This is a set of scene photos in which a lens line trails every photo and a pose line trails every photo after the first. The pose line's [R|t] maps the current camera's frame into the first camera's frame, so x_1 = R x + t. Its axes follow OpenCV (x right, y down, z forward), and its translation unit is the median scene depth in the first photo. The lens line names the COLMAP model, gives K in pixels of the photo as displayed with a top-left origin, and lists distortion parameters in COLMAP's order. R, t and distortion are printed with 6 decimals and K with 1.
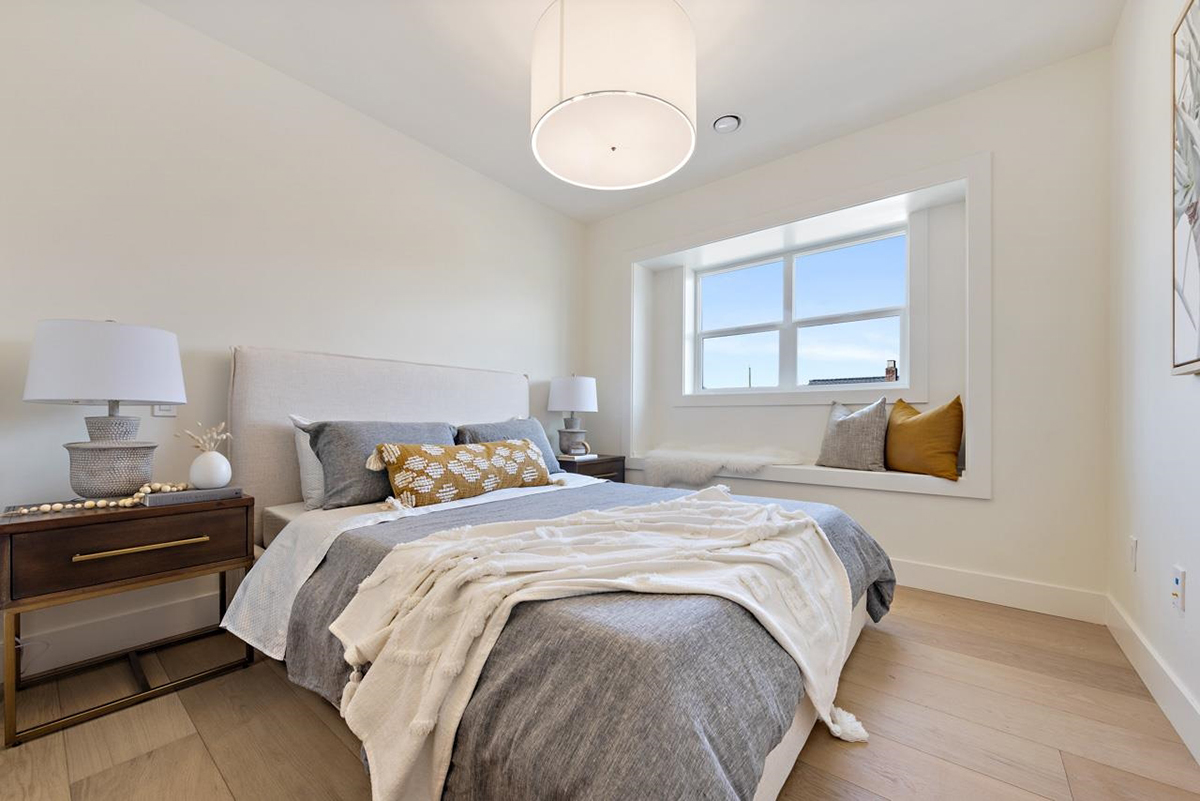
lens RADIAL K [[467.7, 0, 603.7], [0, 467.7, 392.7], [0, 0, 1]] dist [0.001542, -0.000869]
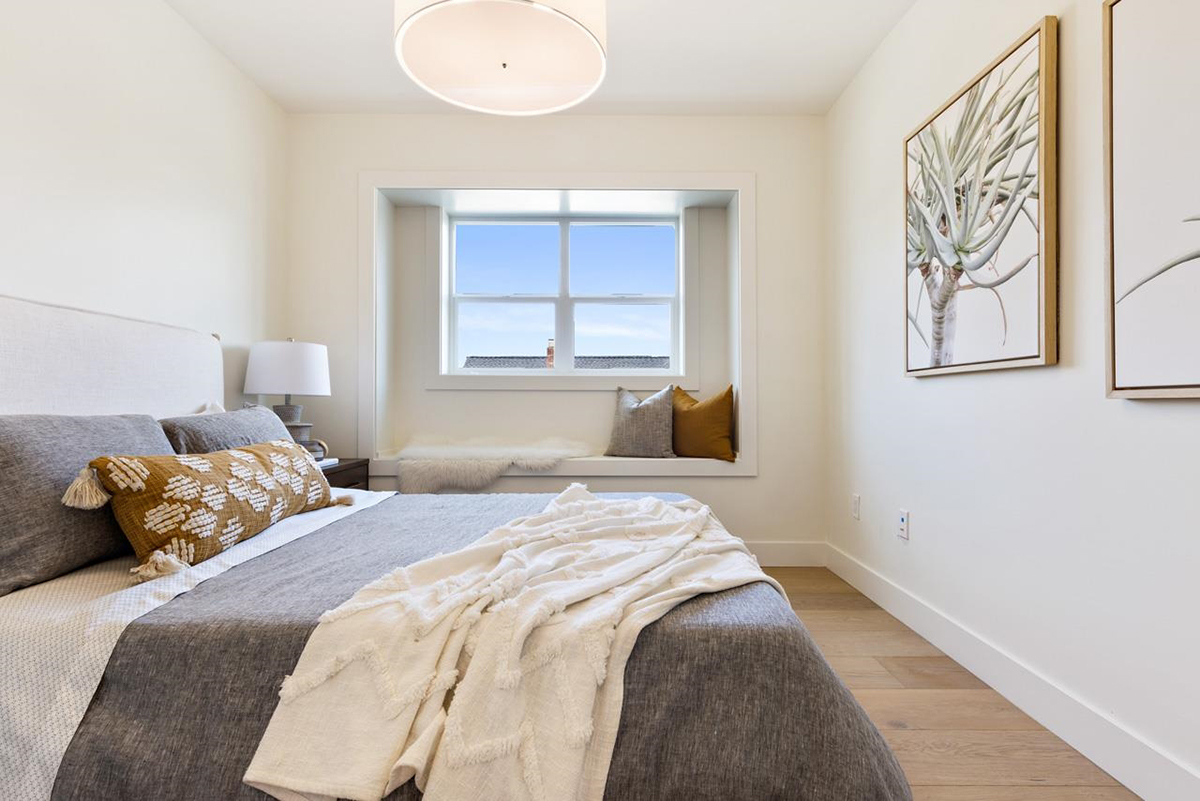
lens RADIAL K [[613.2, 0, 599.8], [0, 613.2, 363.0], [0, 0, 1]] dist [0.002844, -0.000066]
pose [[0.768141, 0.041647, 0.638925, -0.483090], [-0.036296, 0.999110, -0.021489, -0.003647], [-0.639251, -0.006683, 0.768969, 0.097224]]
